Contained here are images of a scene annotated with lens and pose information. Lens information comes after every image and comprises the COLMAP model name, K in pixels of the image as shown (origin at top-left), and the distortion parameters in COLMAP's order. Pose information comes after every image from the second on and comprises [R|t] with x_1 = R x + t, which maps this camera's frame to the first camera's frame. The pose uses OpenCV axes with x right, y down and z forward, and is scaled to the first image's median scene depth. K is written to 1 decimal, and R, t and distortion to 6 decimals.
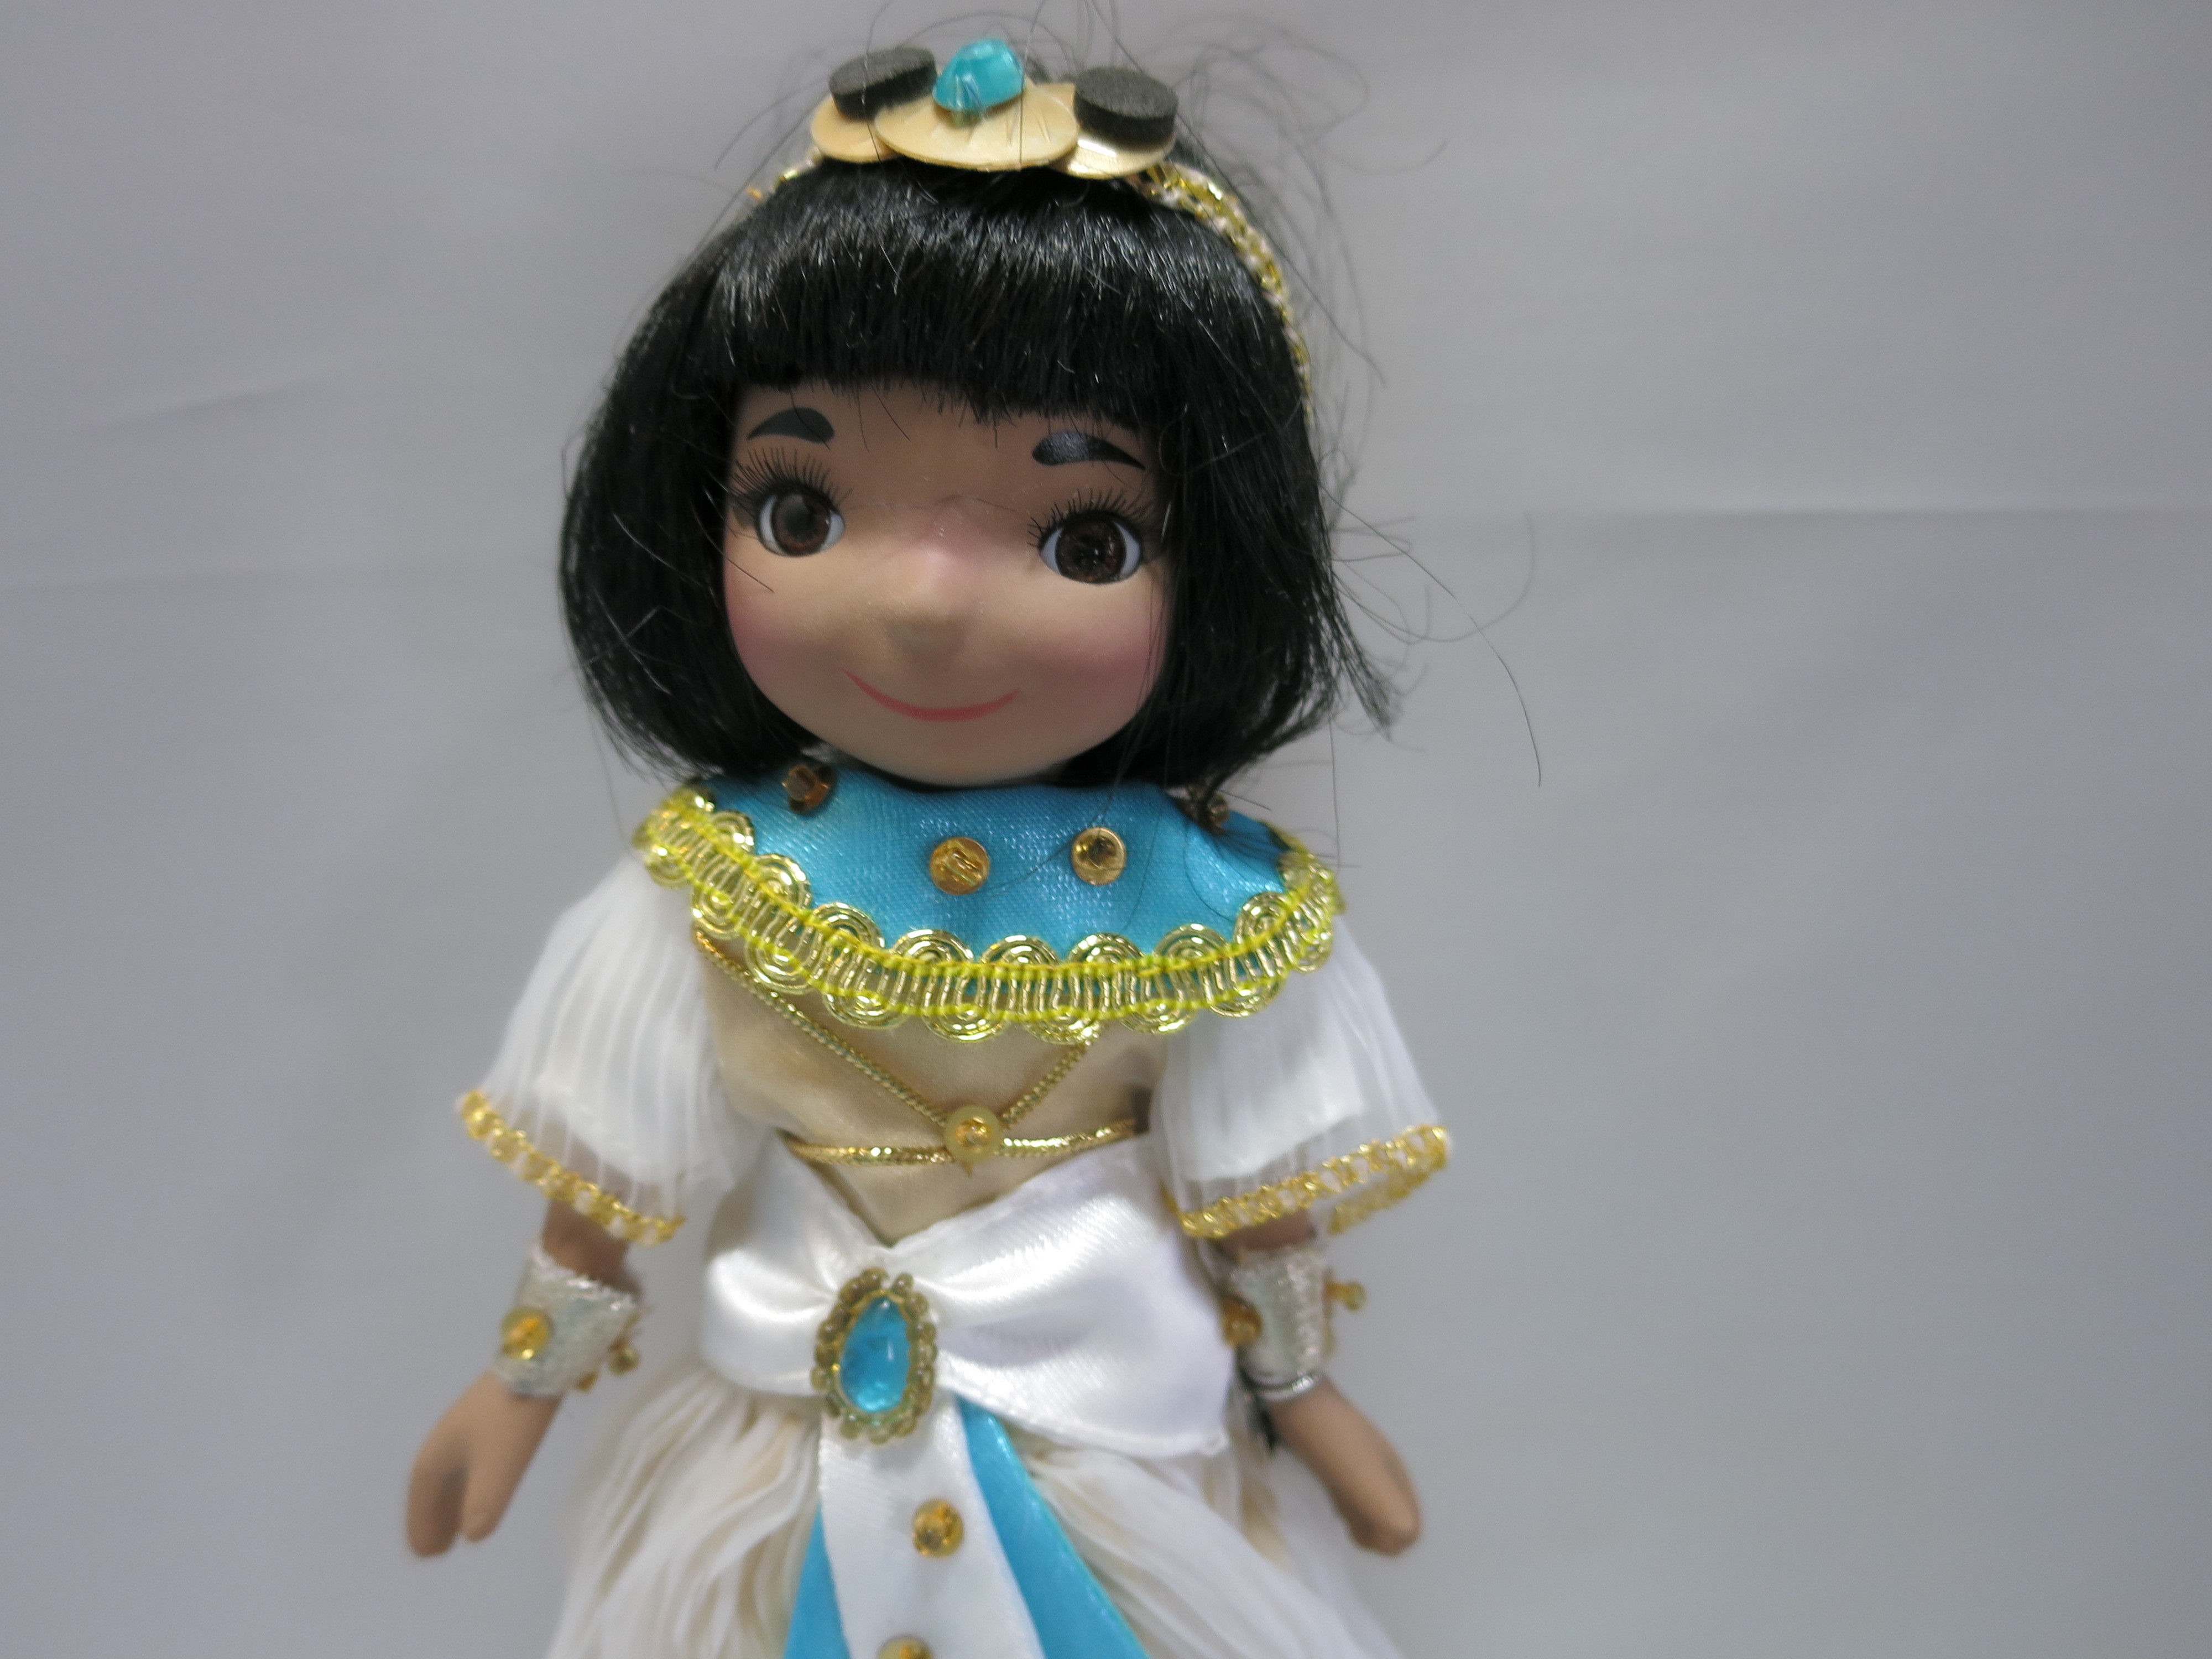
lens RADIAL K [[1515.8, 0, 1087.5], [0, 1515.8, 841.1], [0, 0, 1]] dist [-0.021644, 0.000555]
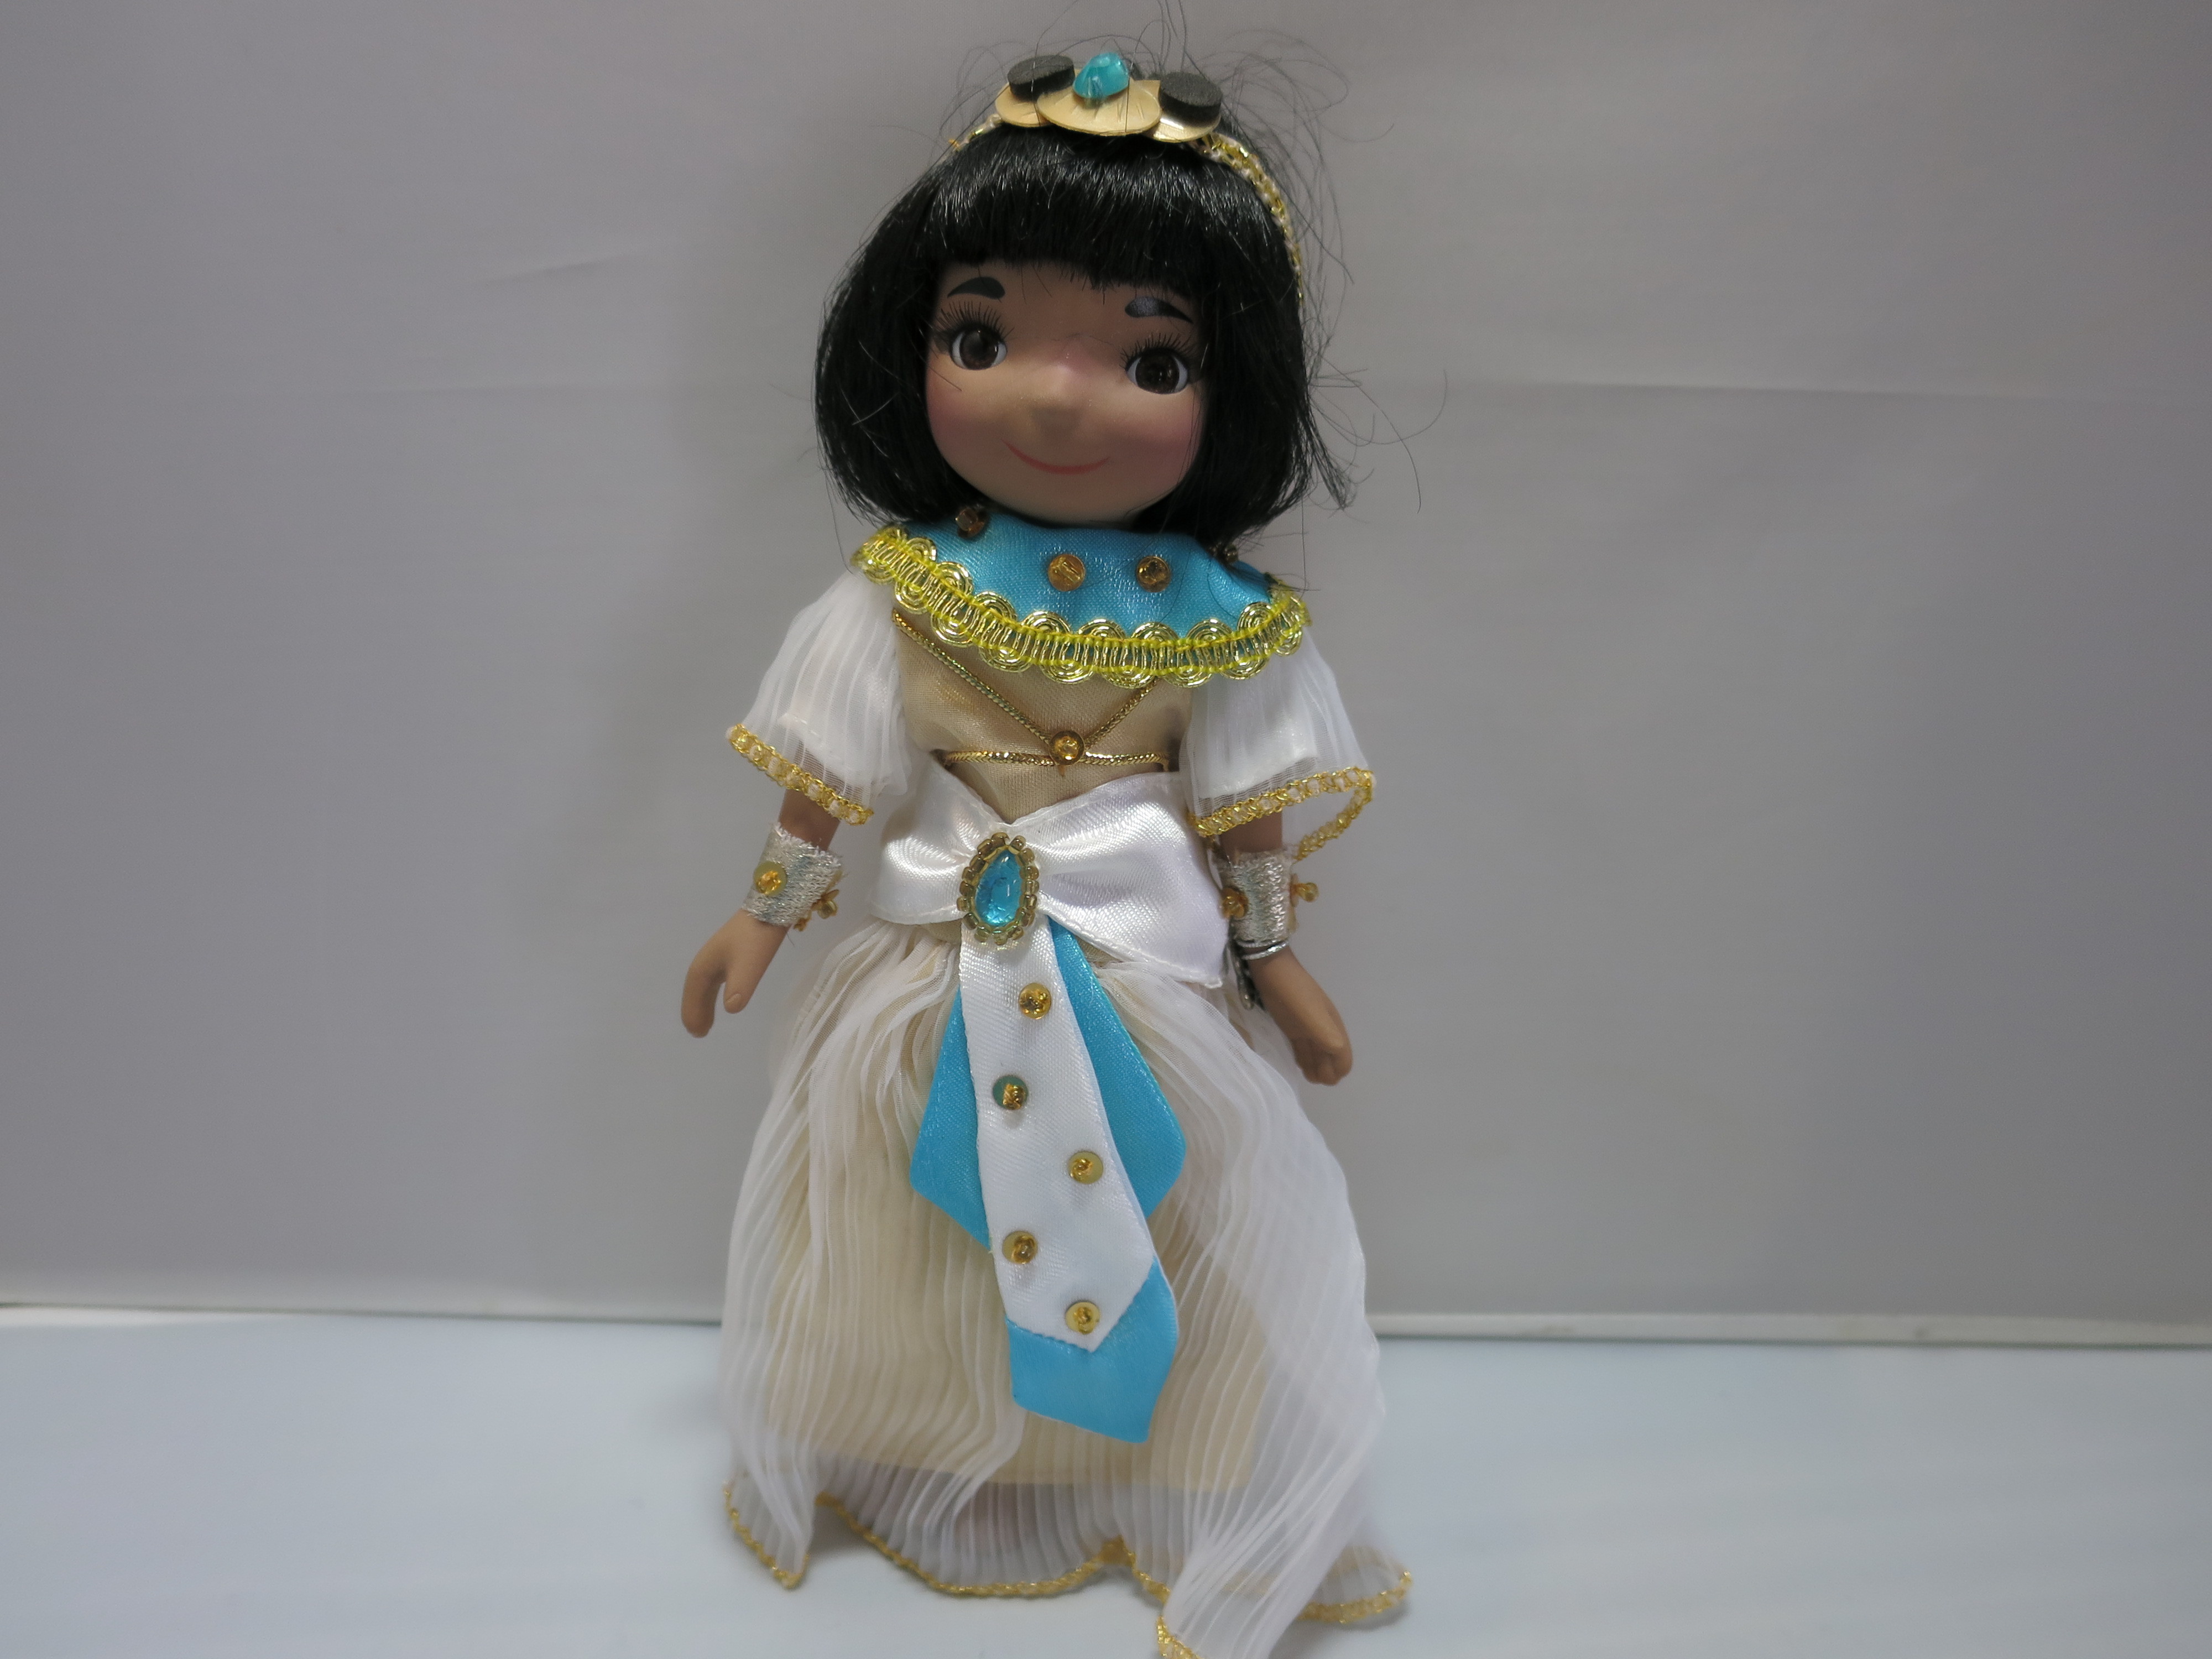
lens RADIAL K [[1515.8, 0, 1110.4], [0, 1515.8, 817.6], [0, 0, 1]] dist [-0.021644, 0.000555]
pose [[0.999200, 0.039306, -0.007401, -0.016039], [-0.039123, 0.998959, 0.023445, 0.226338], [0.008315, -0.023137, 0.999698, -0.576474]]
